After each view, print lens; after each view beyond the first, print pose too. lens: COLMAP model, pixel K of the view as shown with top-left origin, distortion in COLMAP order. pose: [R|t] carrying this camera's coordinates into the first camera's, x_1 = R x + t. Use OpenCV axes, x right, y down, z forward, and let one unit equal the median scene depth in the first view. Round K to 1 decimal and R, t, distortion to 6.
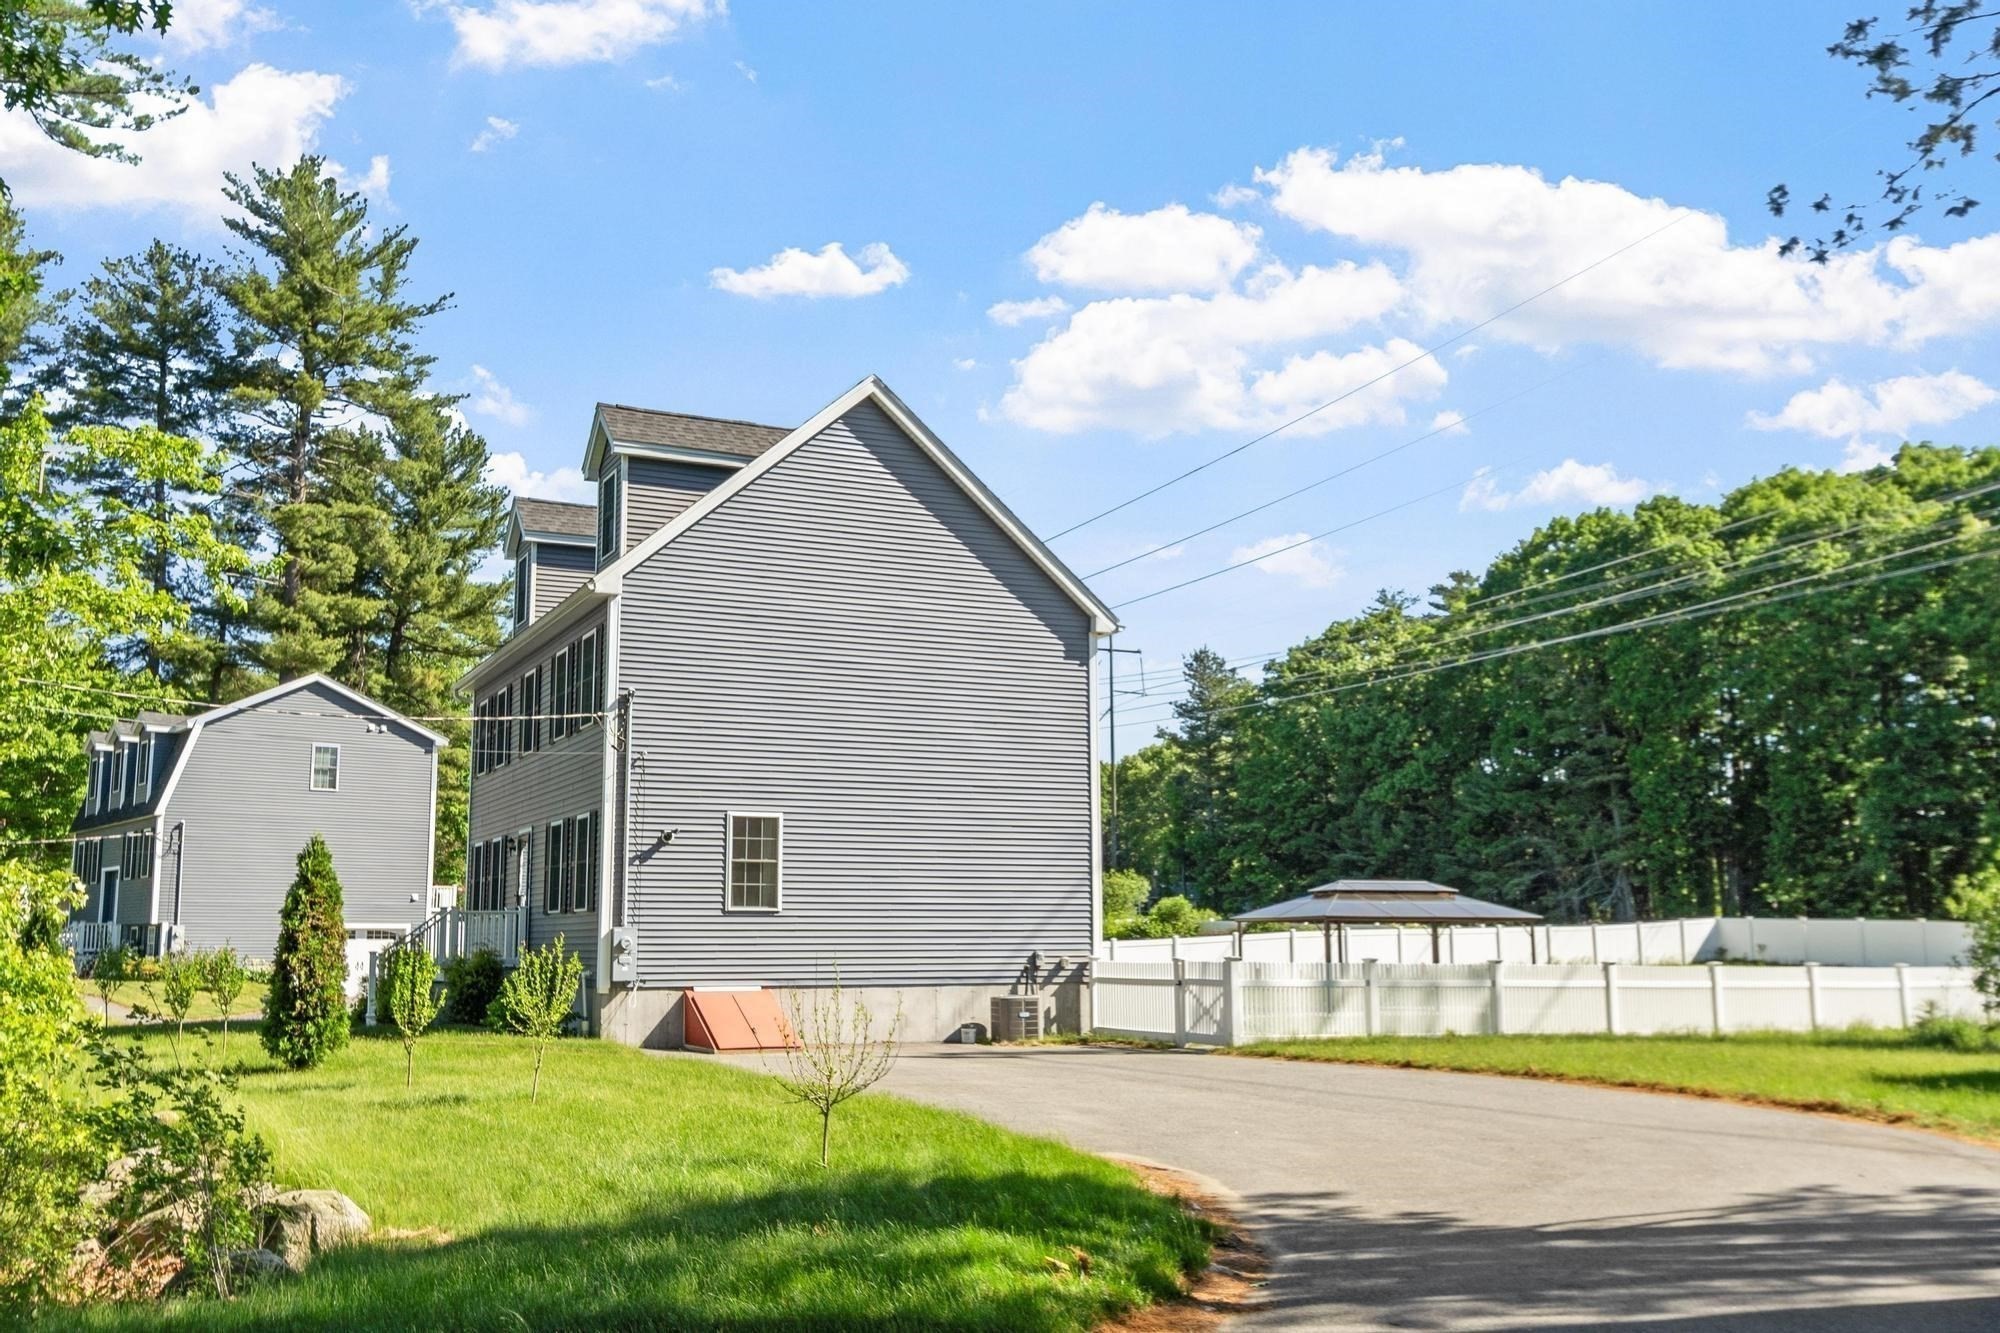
lens RADIAL K [[1912.1, 0, 1000.0], [0, 1912.1, 667.4], [0, 0, 1]] dist [-0.000366, 0.000000]
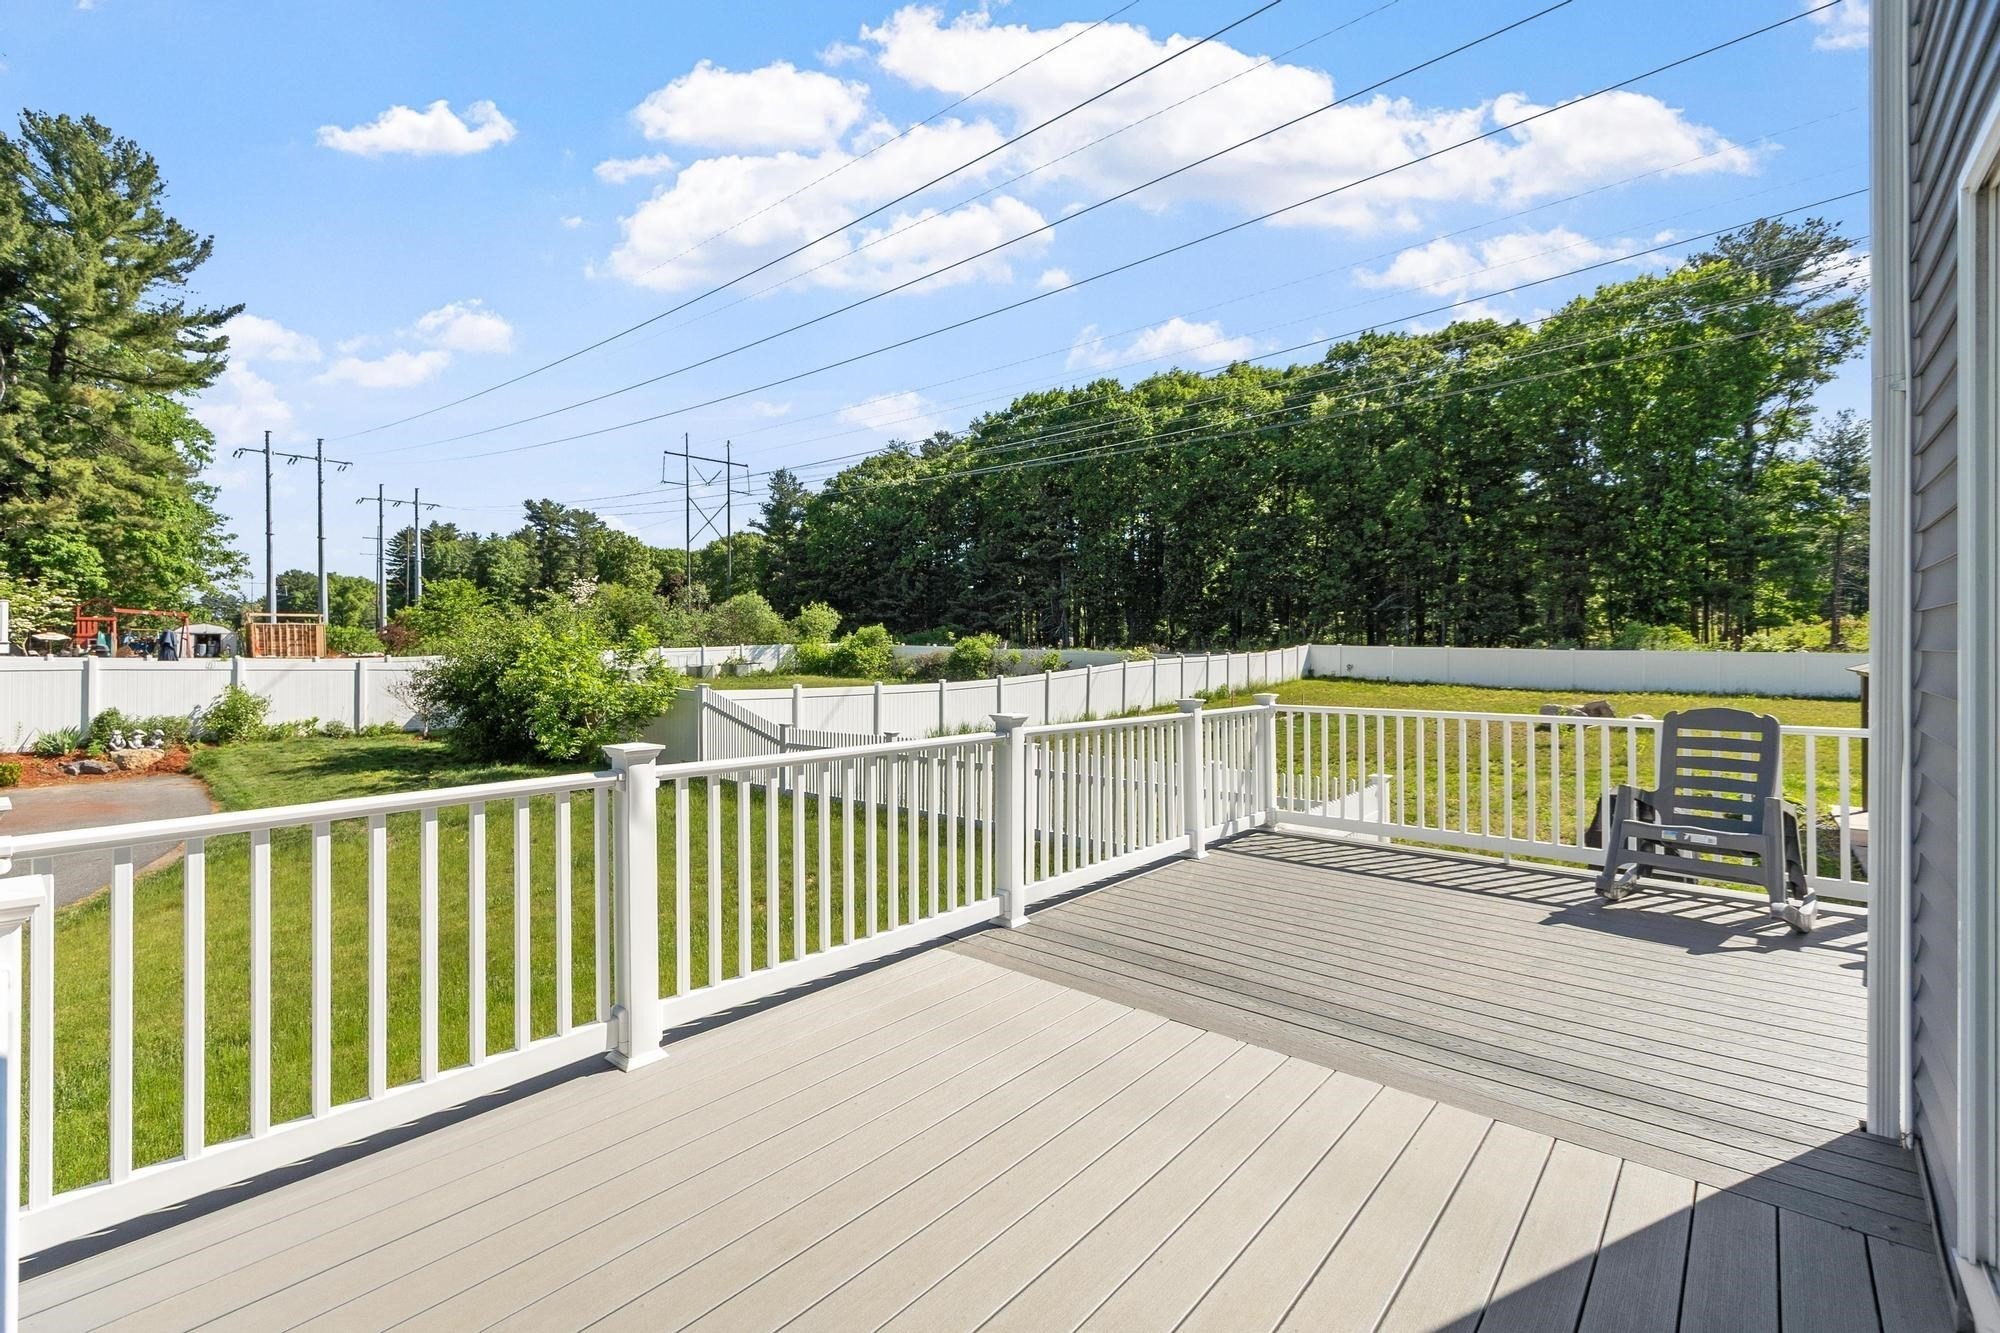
lens RADIAL K [[883.7, 0, 943.6], [0, 883.7, 653.2], [0, 0, 1]] dist [0.006772, -0.000158]
pose [[0.928900, -0.003870, 0.370310, -0.047128], [-0.051640, 0.988823, 0.139869, 0.035885], [-0.366712, -0.149047, 0.918318, 0.295885]]
